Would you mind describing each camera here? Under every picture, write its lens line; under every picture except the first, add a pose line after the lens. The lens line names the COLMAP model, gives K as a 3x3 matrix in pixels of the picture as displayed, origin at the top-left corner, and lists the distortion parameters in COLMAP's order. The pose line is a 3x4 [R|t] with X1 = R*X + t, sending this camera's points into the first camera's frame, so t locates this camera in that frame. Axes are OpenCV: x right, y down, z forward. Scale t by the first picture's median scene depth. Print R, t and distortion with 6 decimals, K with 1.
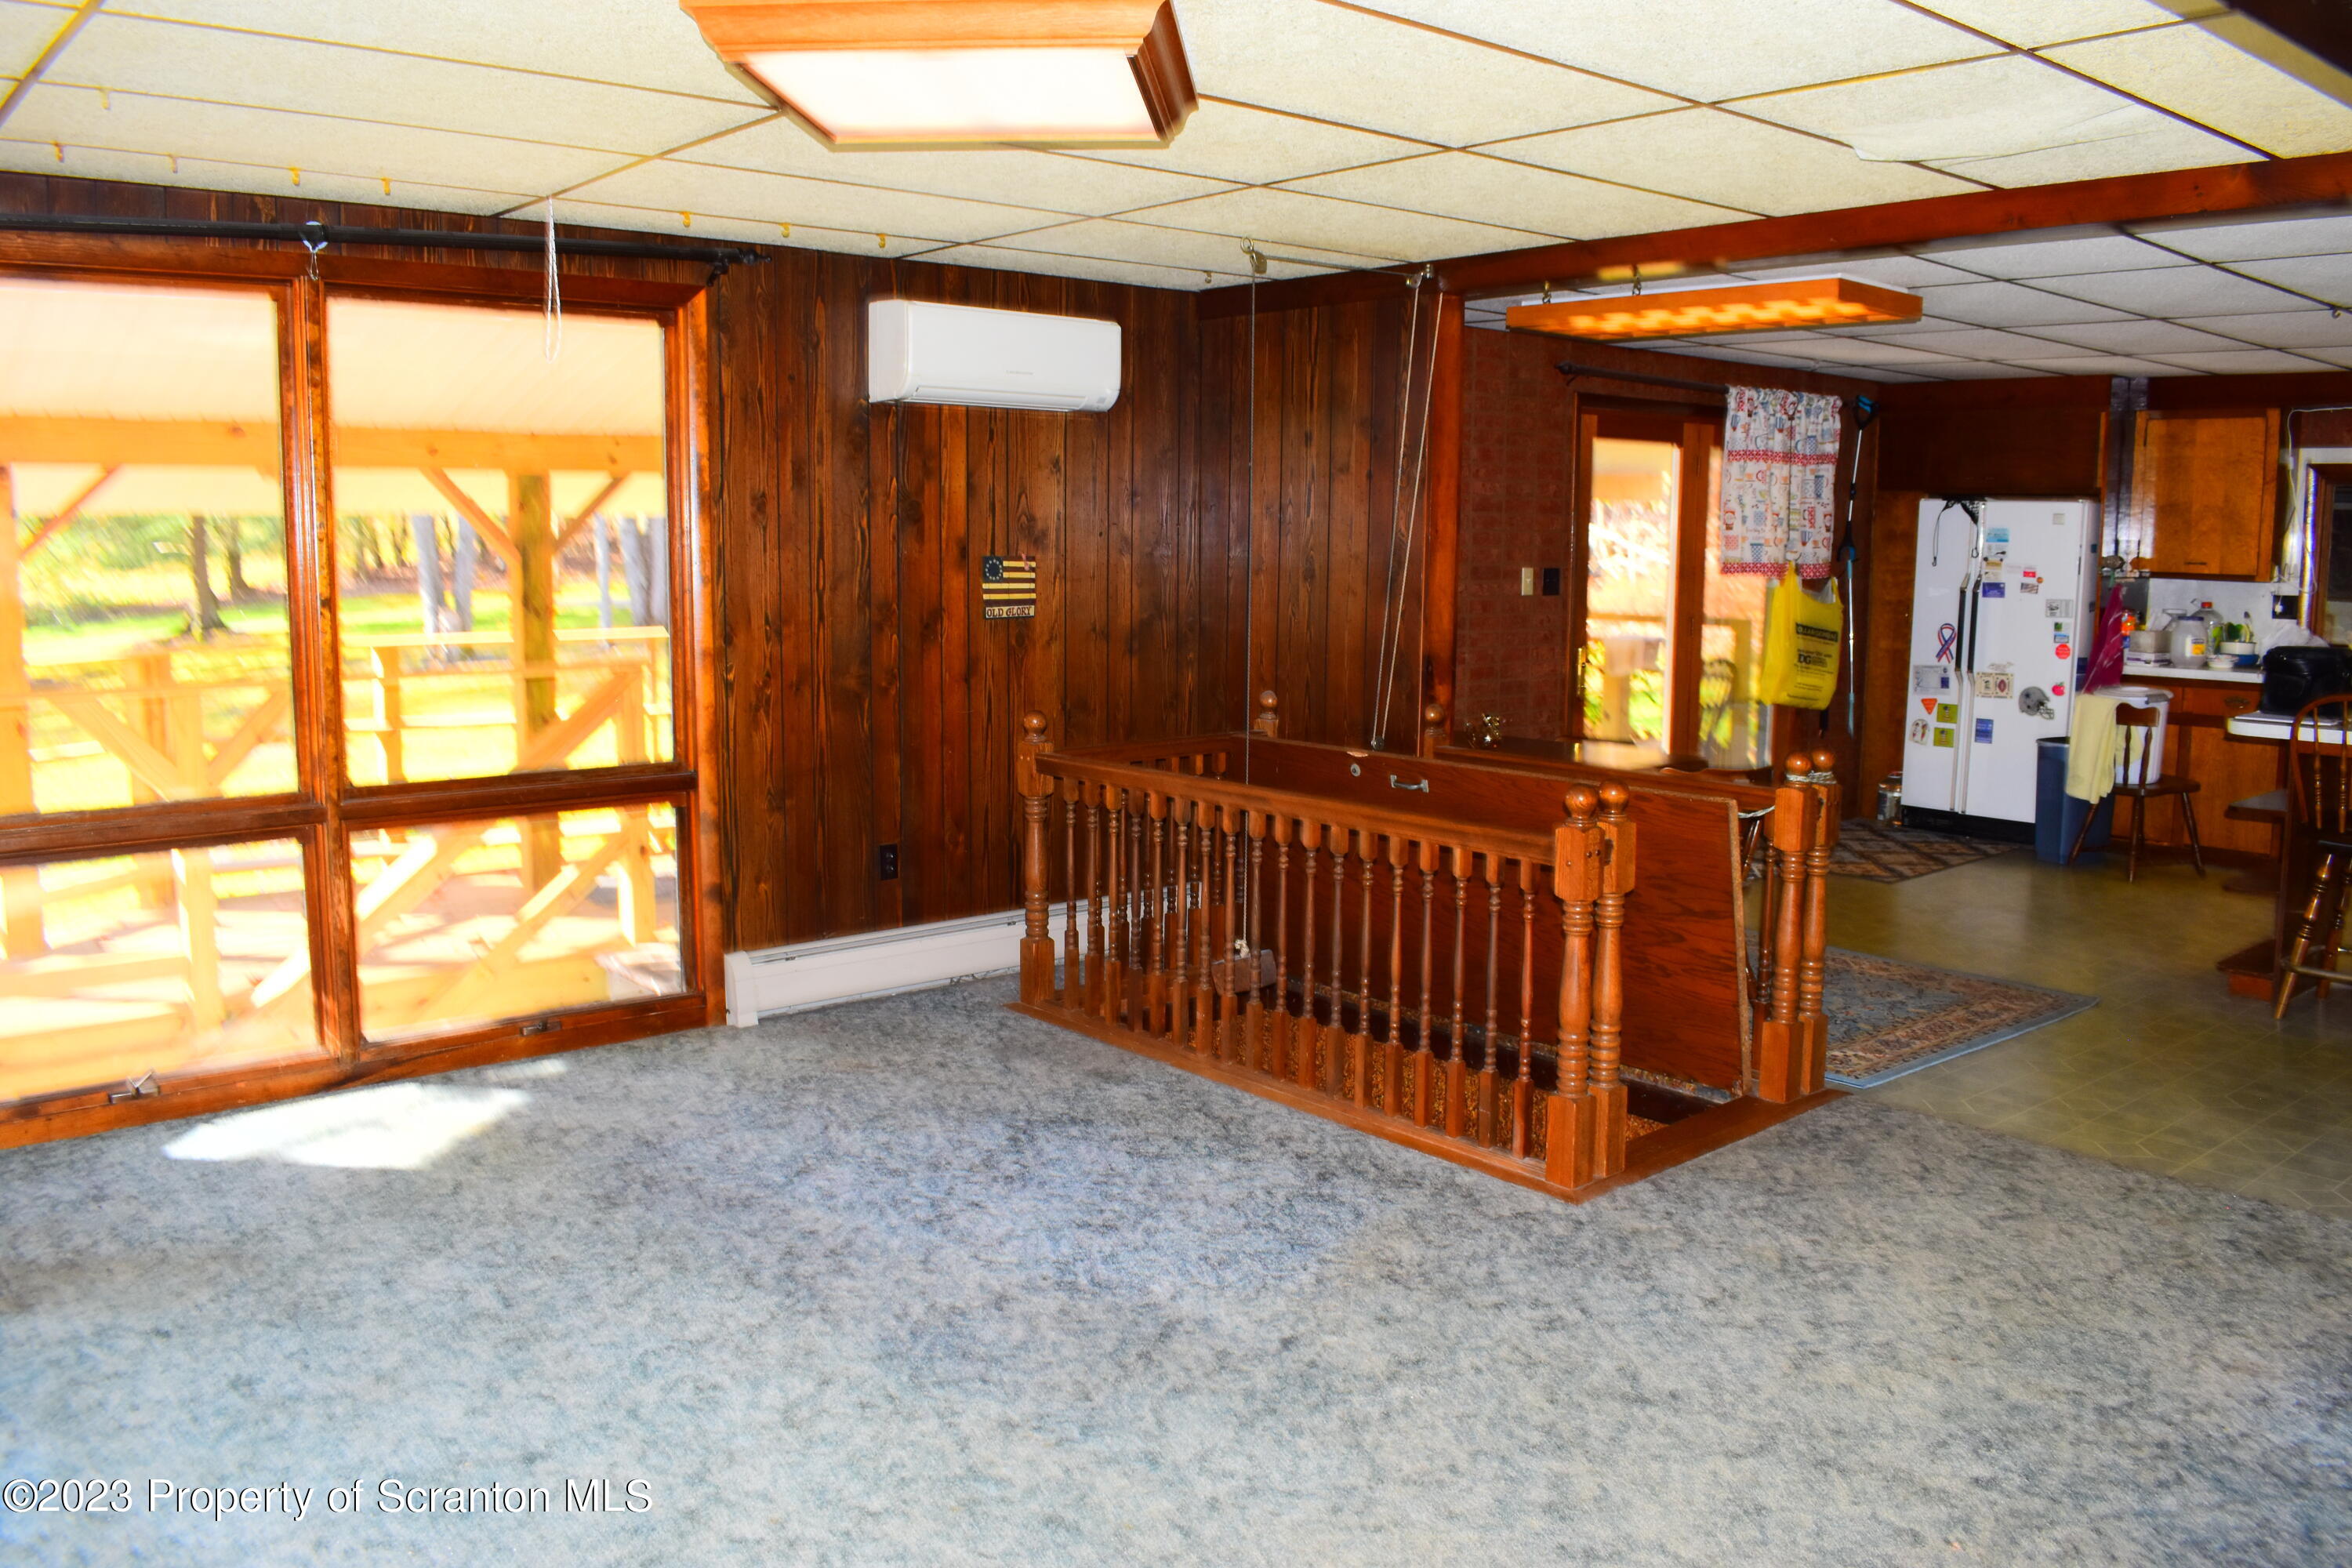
lens RADIAL K [[1838.1, 0, 1185.7], [0, 1838.1, 772.1], [0, 0, 1]] dist [-0.095326, 0.012020]
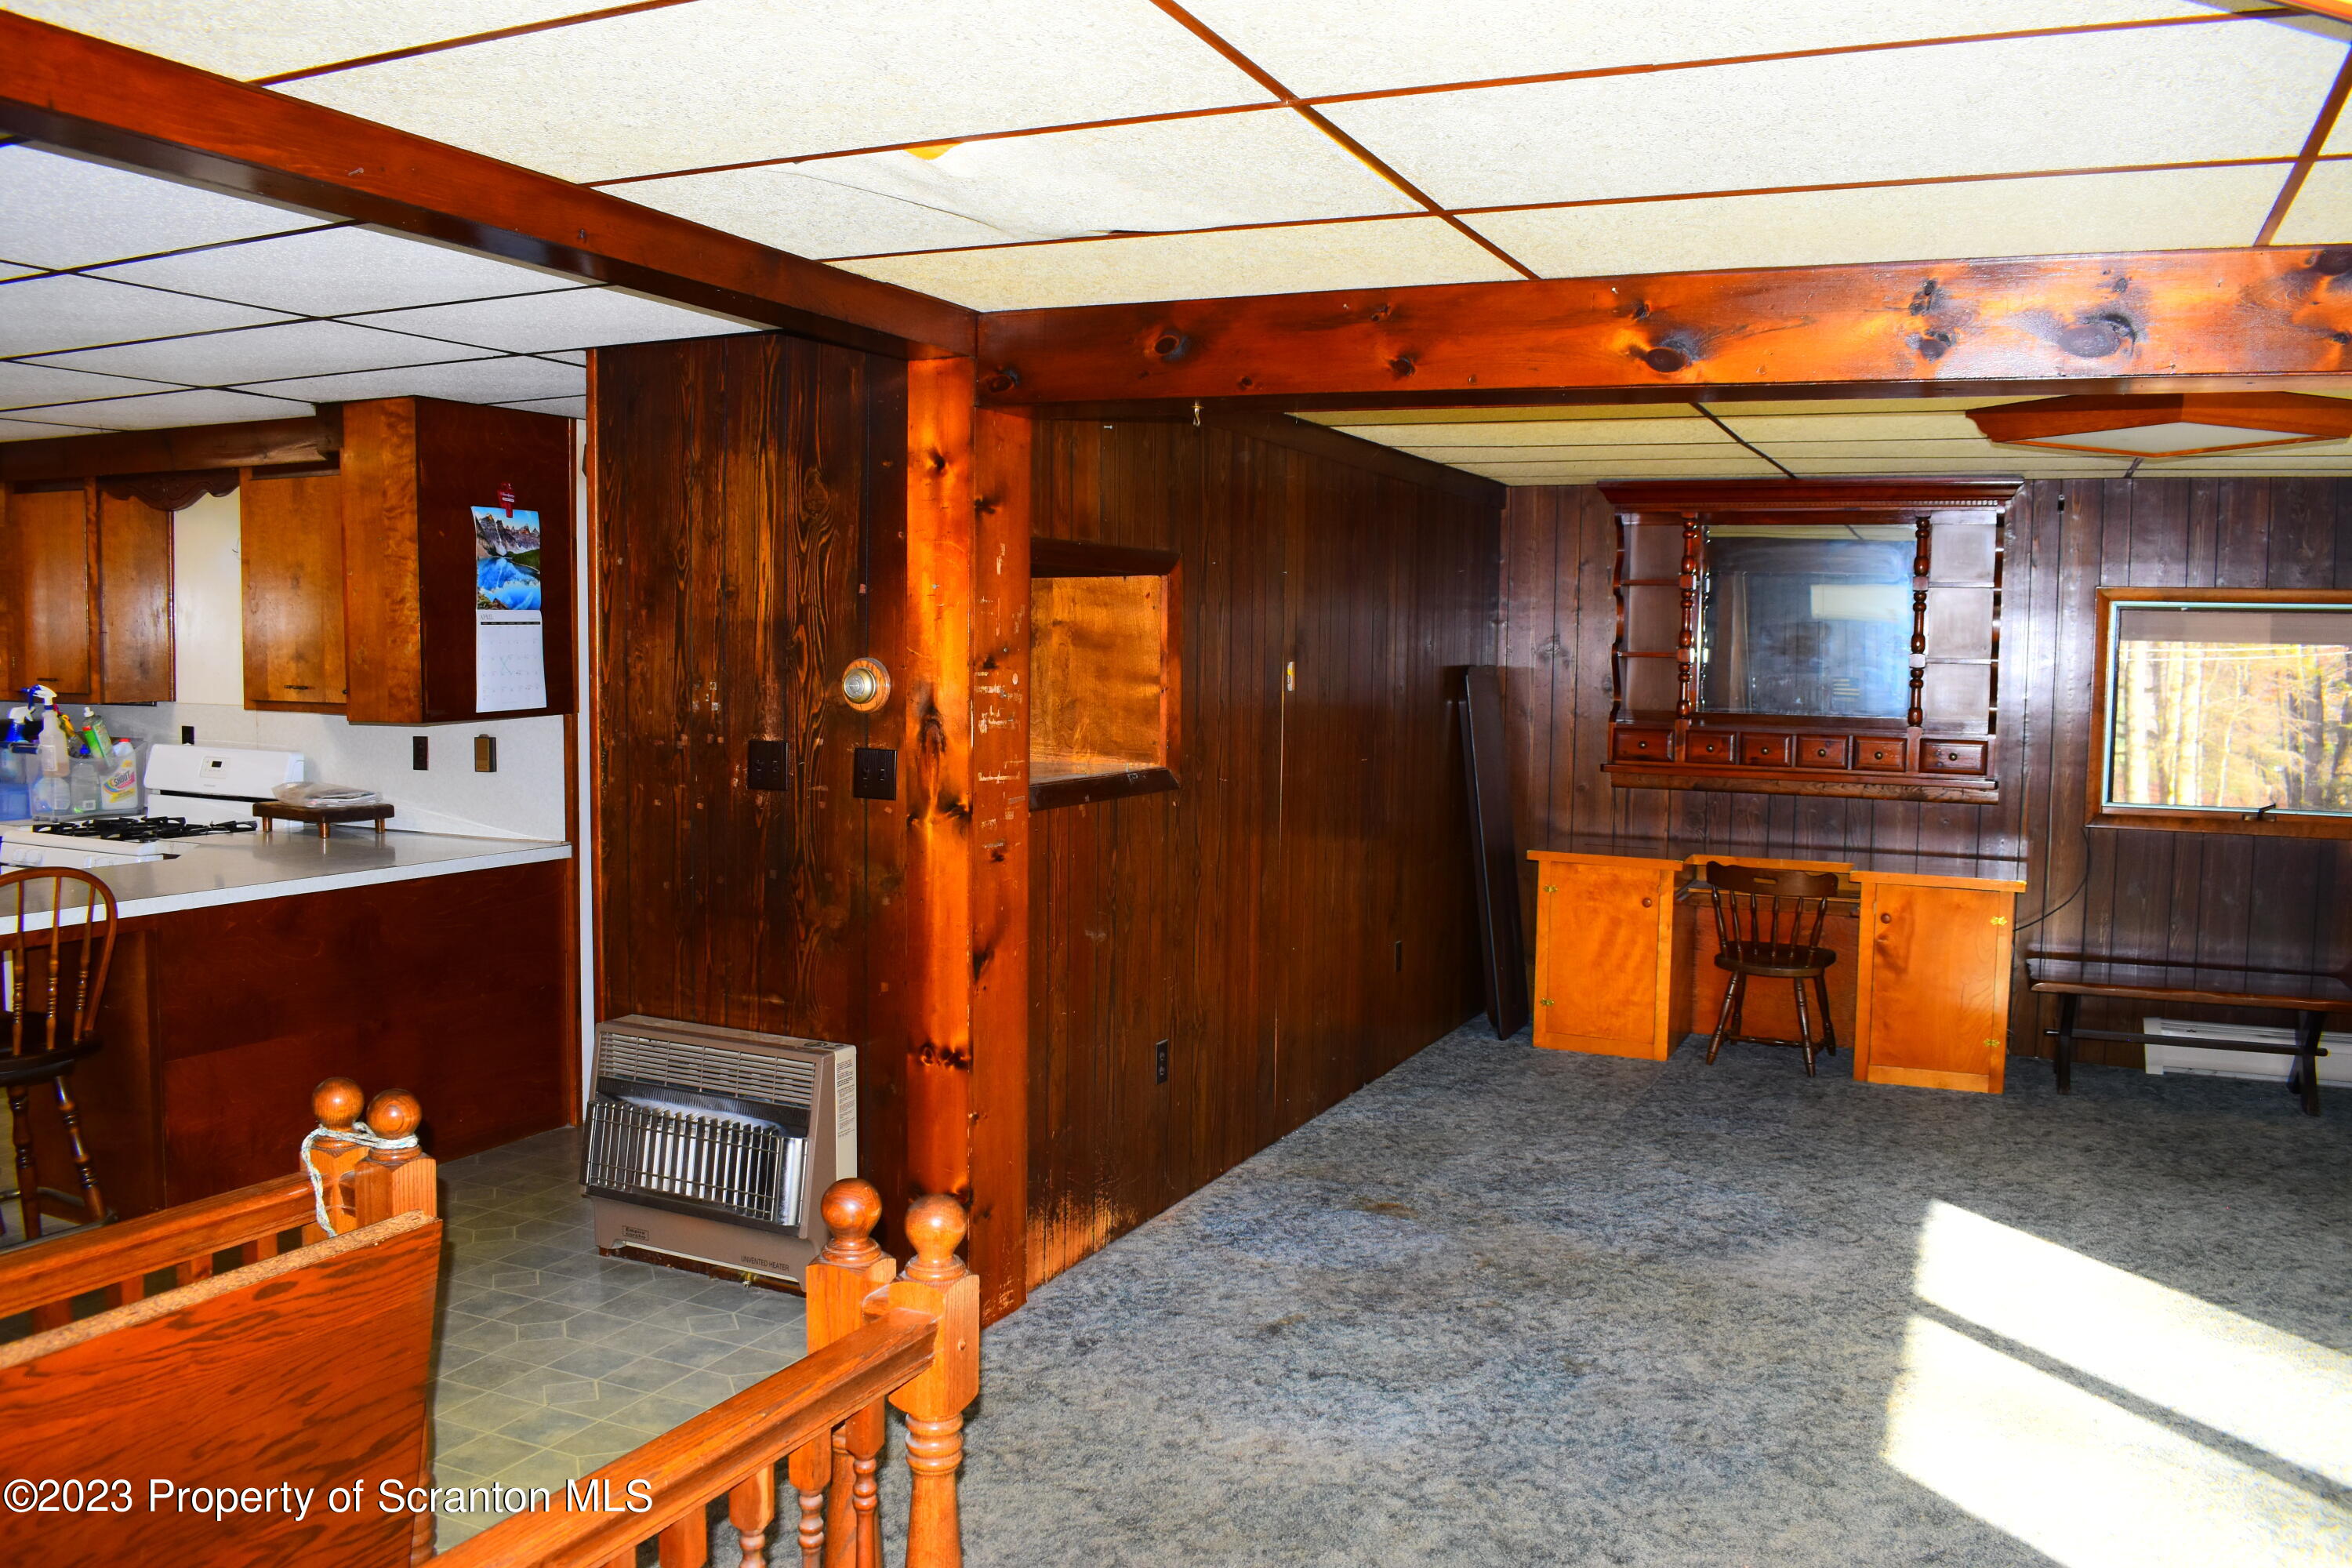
lens RADIAL K [[1838.1, 0, 1185.7], [0, 1838.1, 772.1], [0, 0, 1]] dist [-0.095326, 0.012020]
pose [[-0.408919, -0.078272, 0.909208, -0.310866], [0.107187, 0.985299, 0.133030, -0.193307], [-0.906254, 0.151853, -0.394517, 1.204045]]
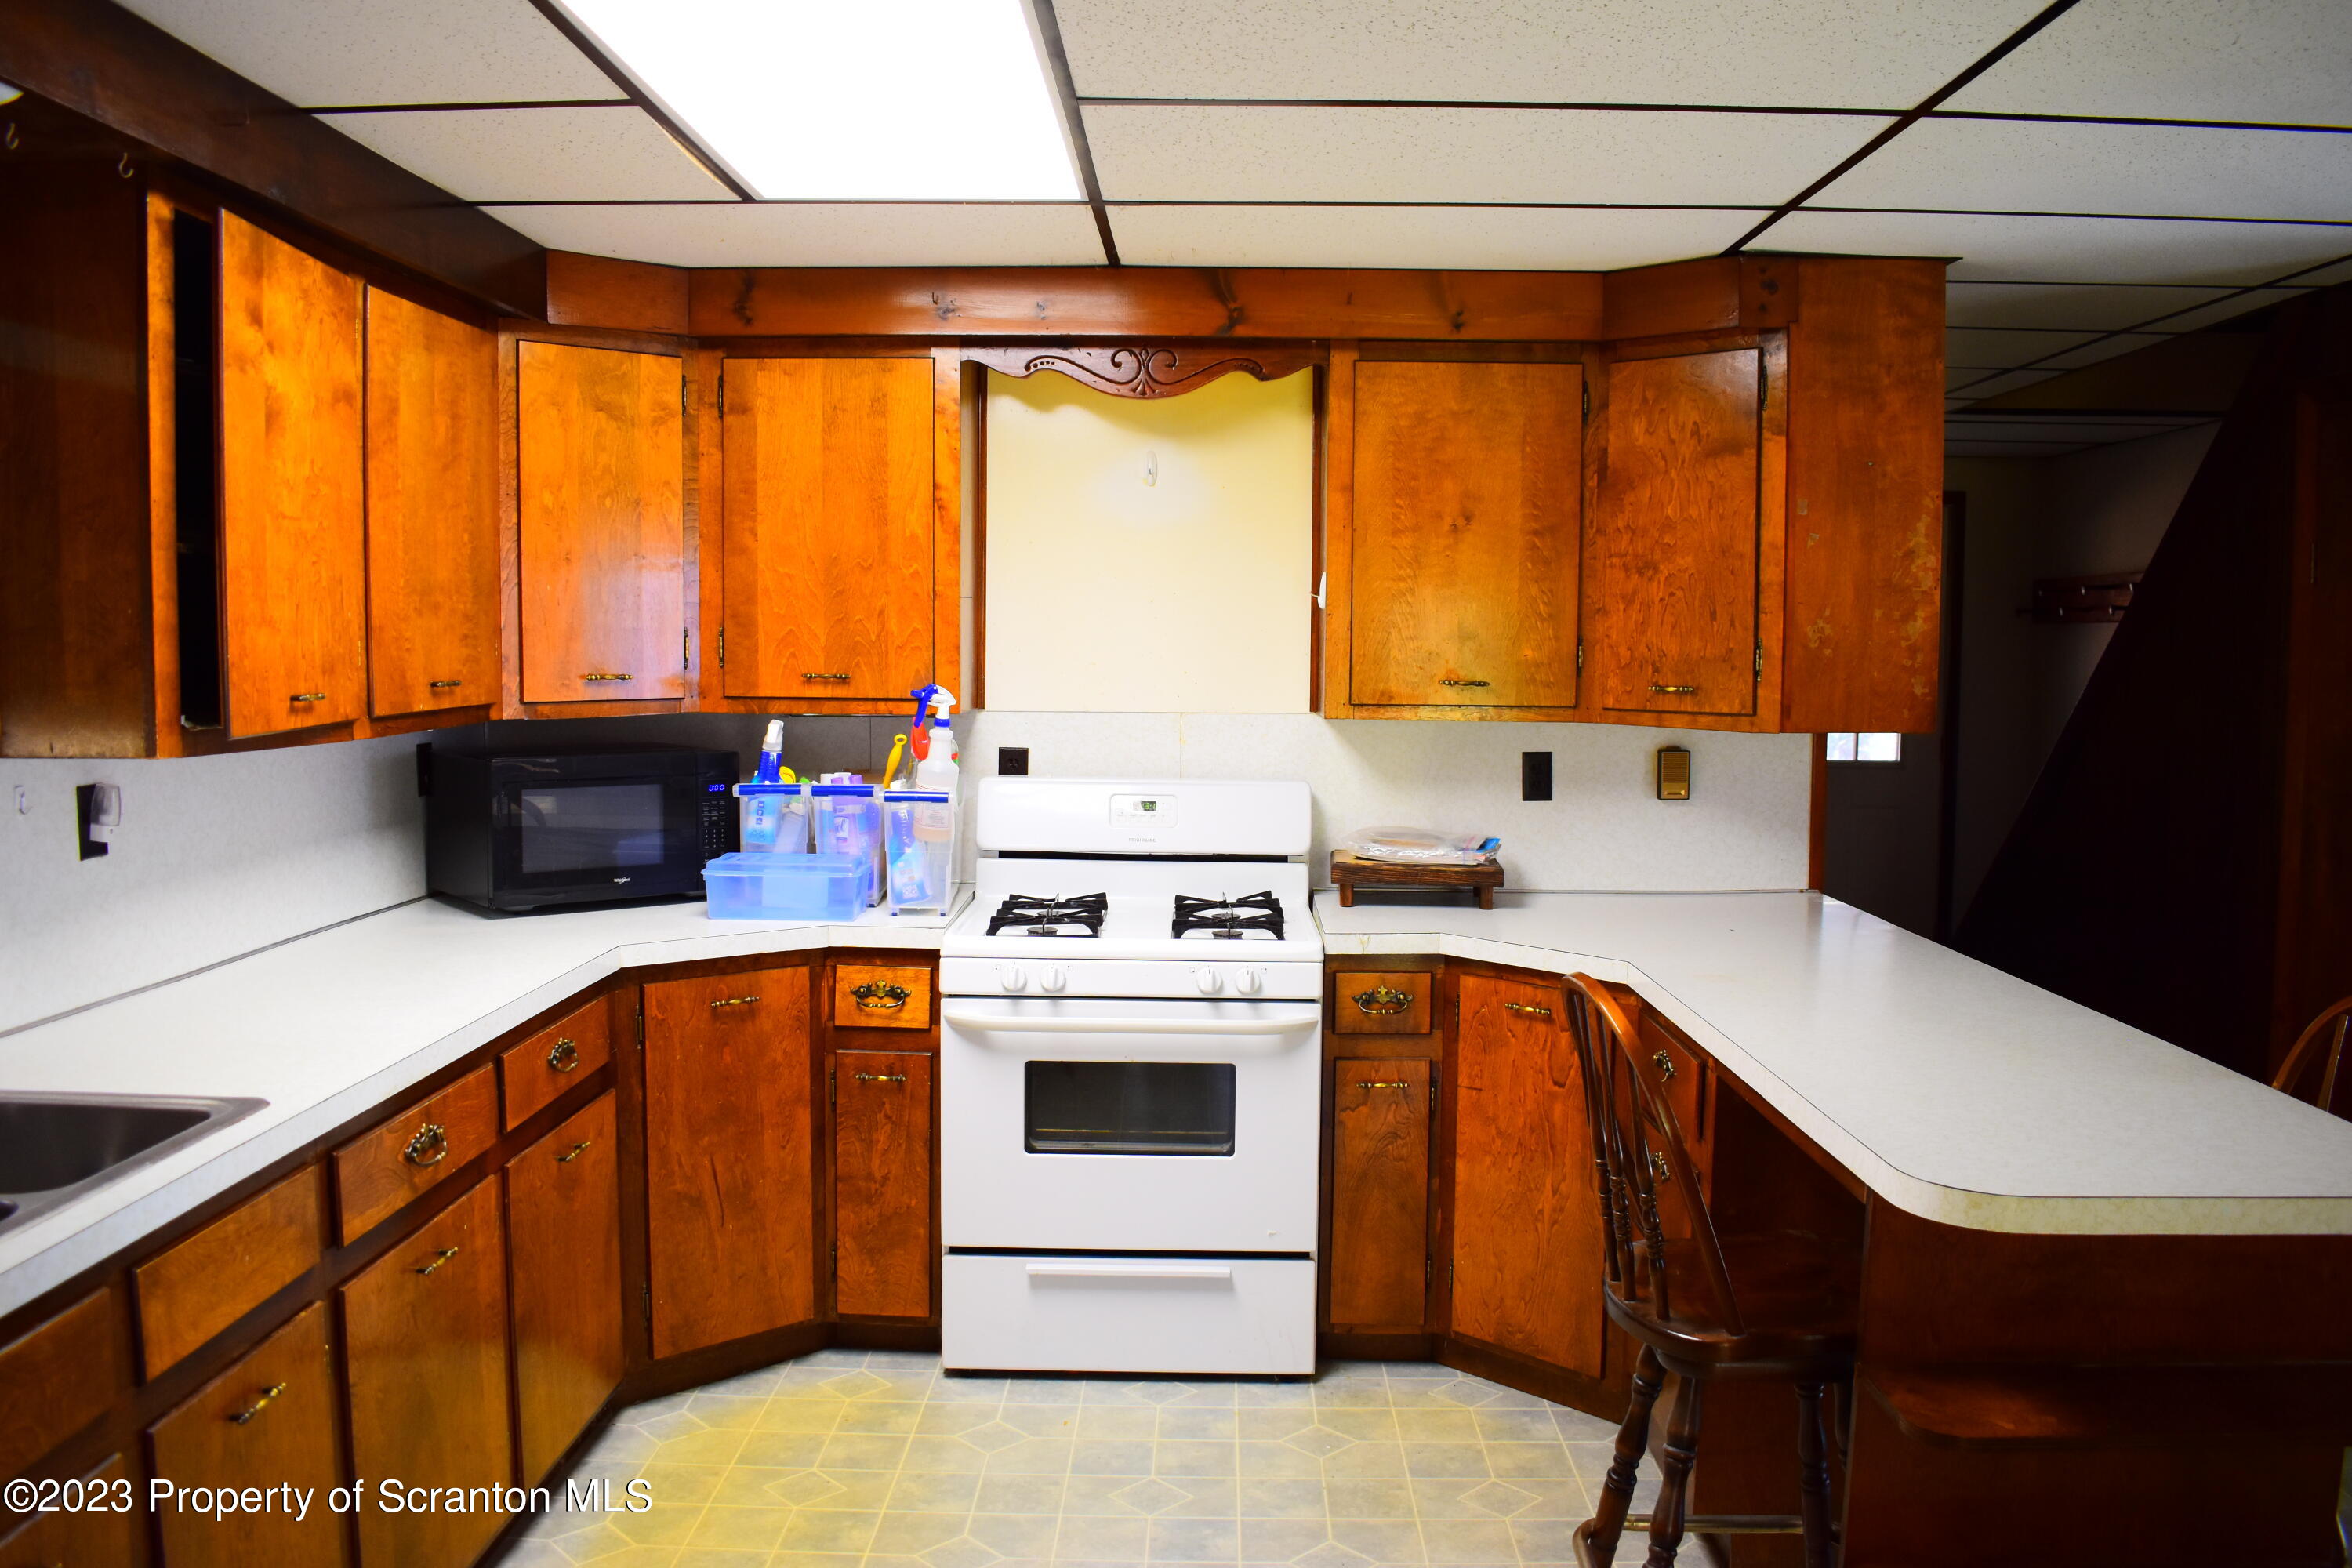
lens RADIAL K [[1838.1, 0, 1185.7], [0, 1838.1, 772.1], [0, 0, 1]] dist [-0.095326, 0.012020]
pose [[-0.749623, -0.064145, 0.658749, 0.863316], [0.074863, 0.980688, 0.180683, -0.293033], [-0.657617, 0.184760, -0.730345, 2.163844]]
